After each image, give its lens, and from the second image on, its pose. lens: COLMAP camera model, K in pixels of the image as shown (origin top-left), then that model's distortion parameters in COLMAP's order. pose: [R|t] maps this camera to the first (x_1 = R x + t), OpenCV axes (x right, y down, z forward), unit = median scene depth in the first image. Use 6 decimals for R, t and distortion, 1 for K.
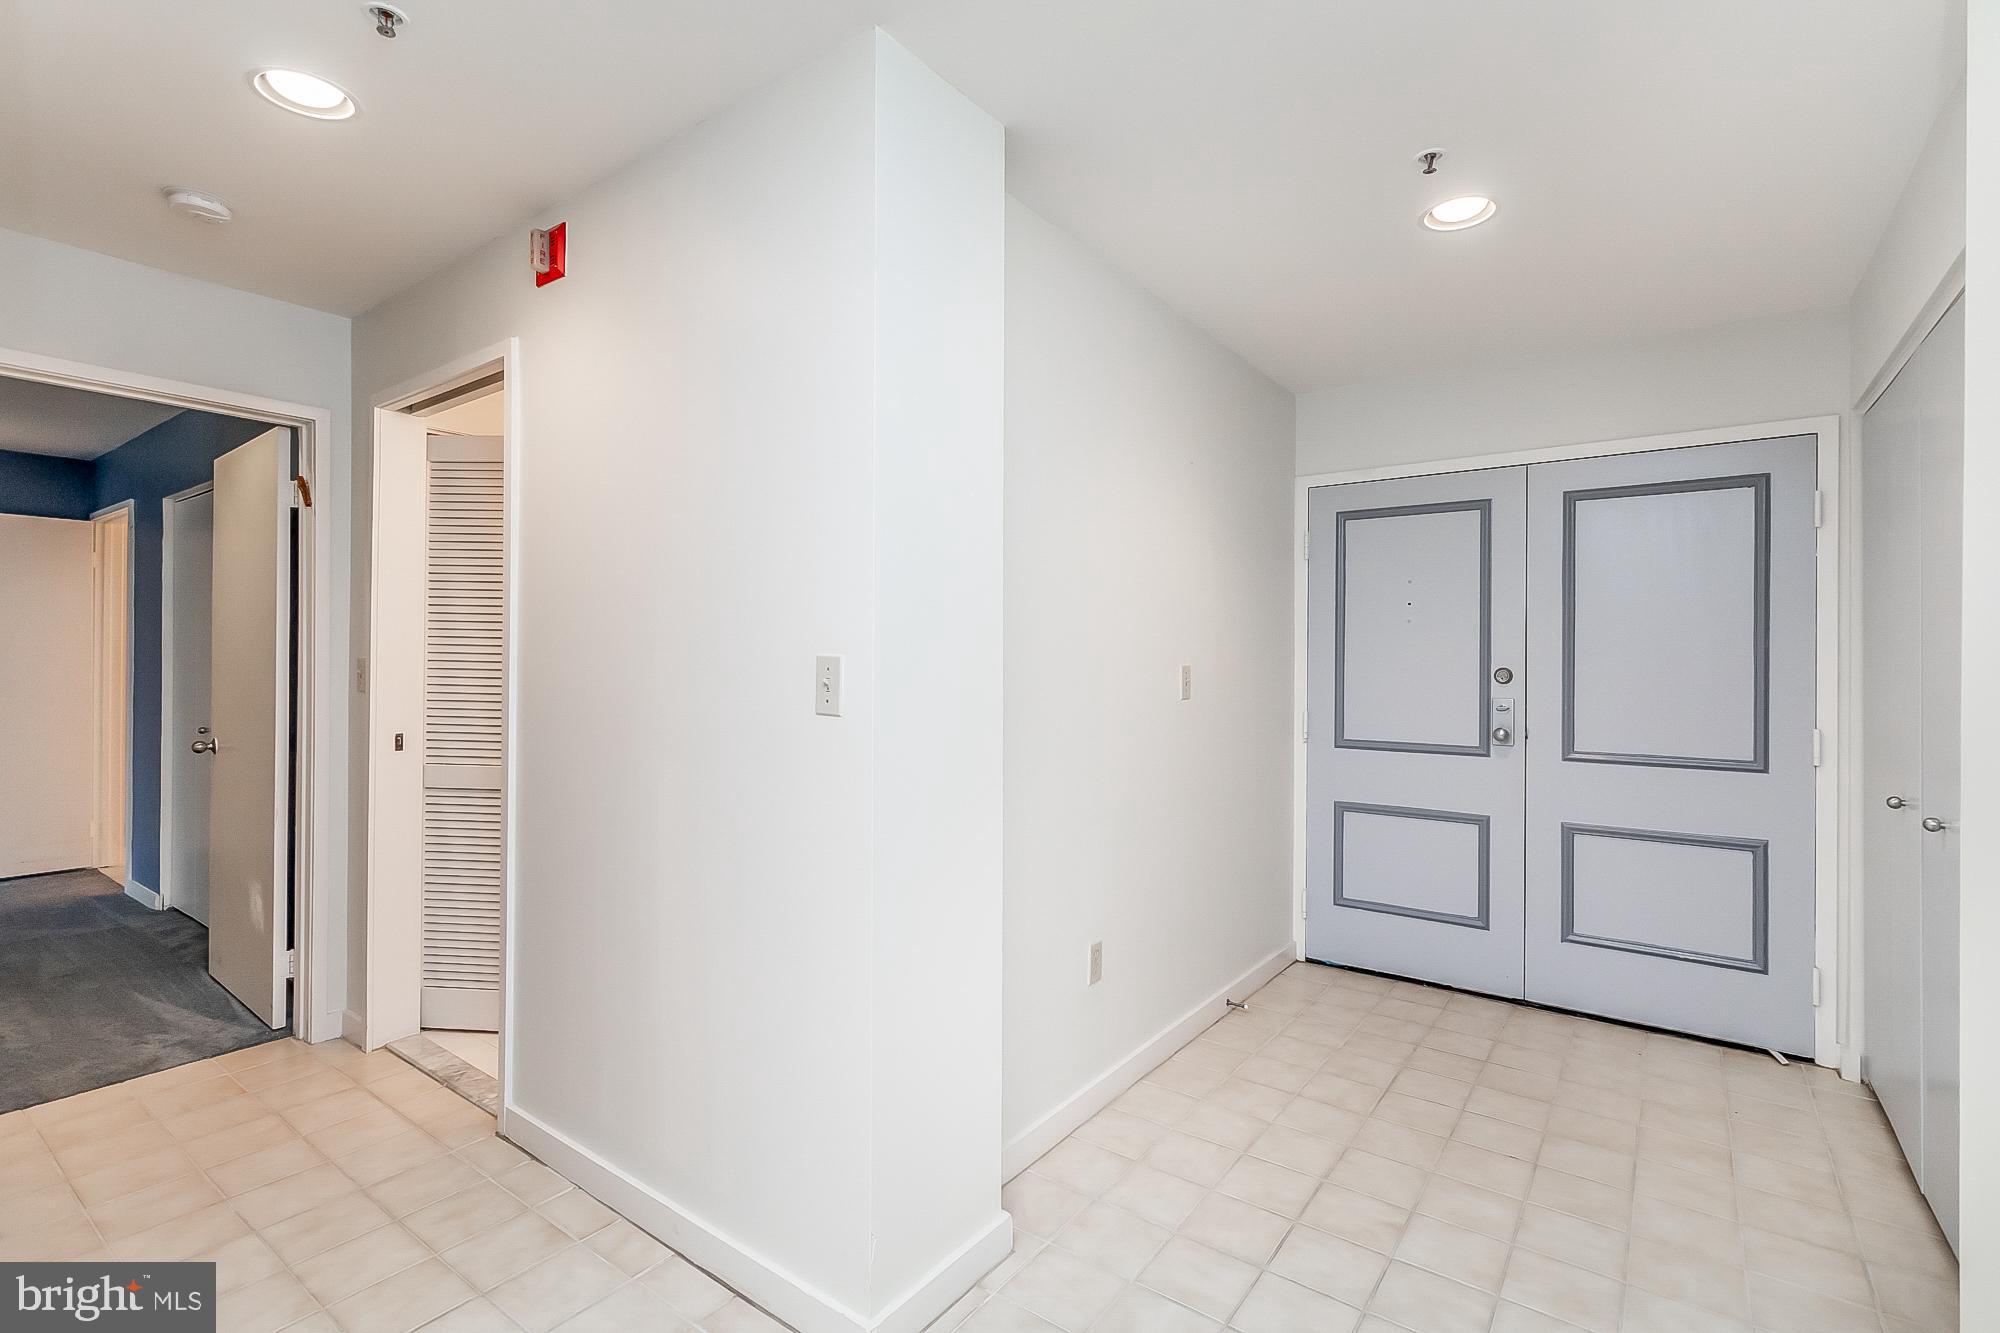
lens RADIAL K [[926.0, 0, 994.6], [0, 926.0, 659.1], [0, 0, 1]] dist [0.005446, 0.001236]
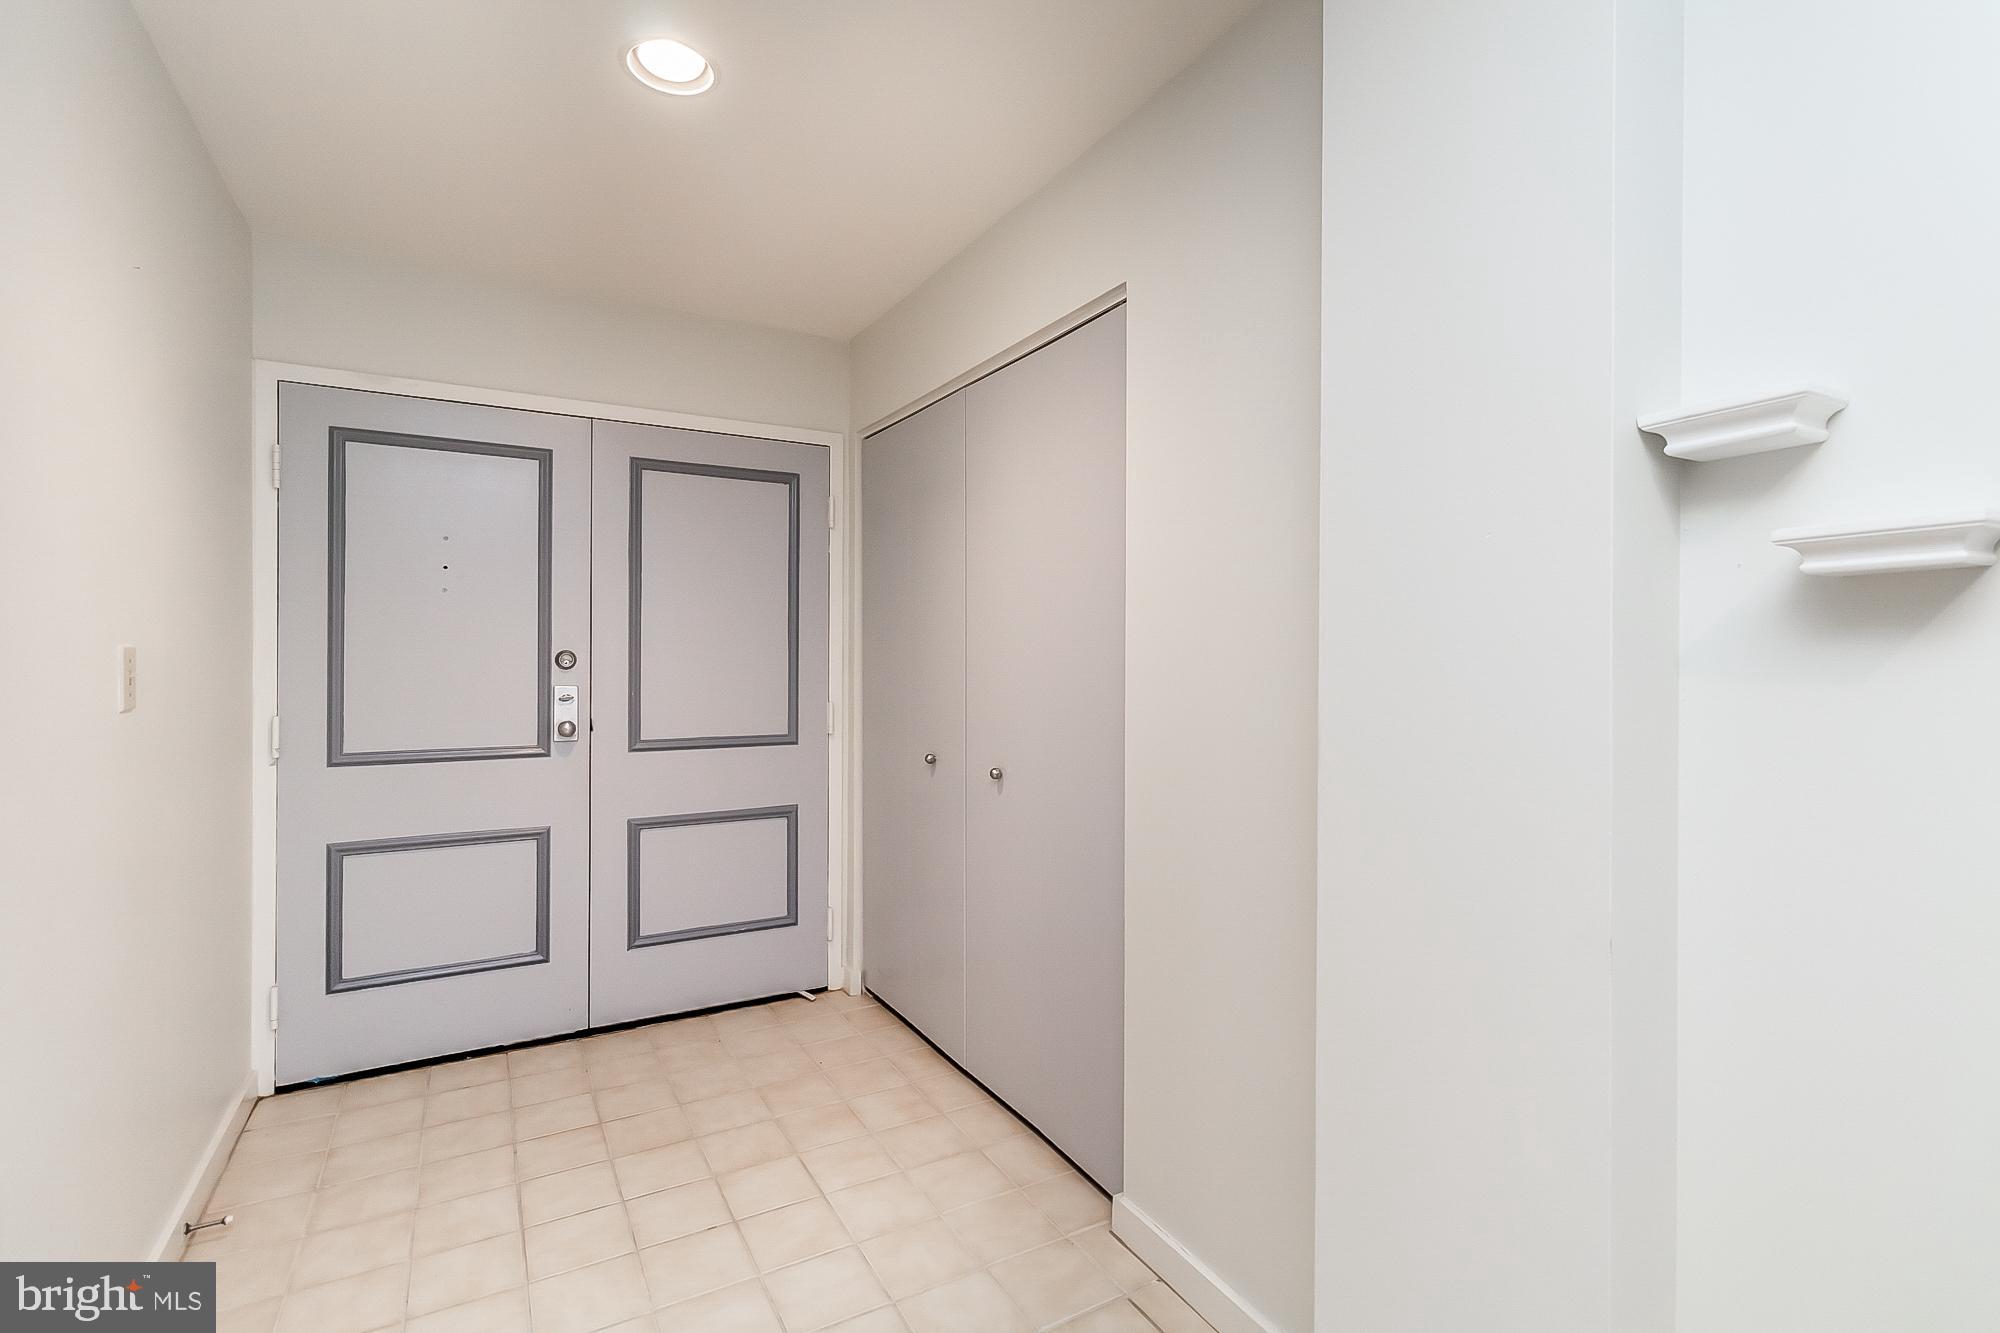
lens RADIAL K [[926.0, 0, 1021.0], [0, 926.0, 658.1], [0, 0, 1]] dist [0.005446, 0.001236]
pose [[0.403143, -0.010600, 0.915076, -0.065084], [-0.001800, 0.999922, 0.012375, 0.004919], [-0.915135, -0.006636, 0.403092, 0.278067]]
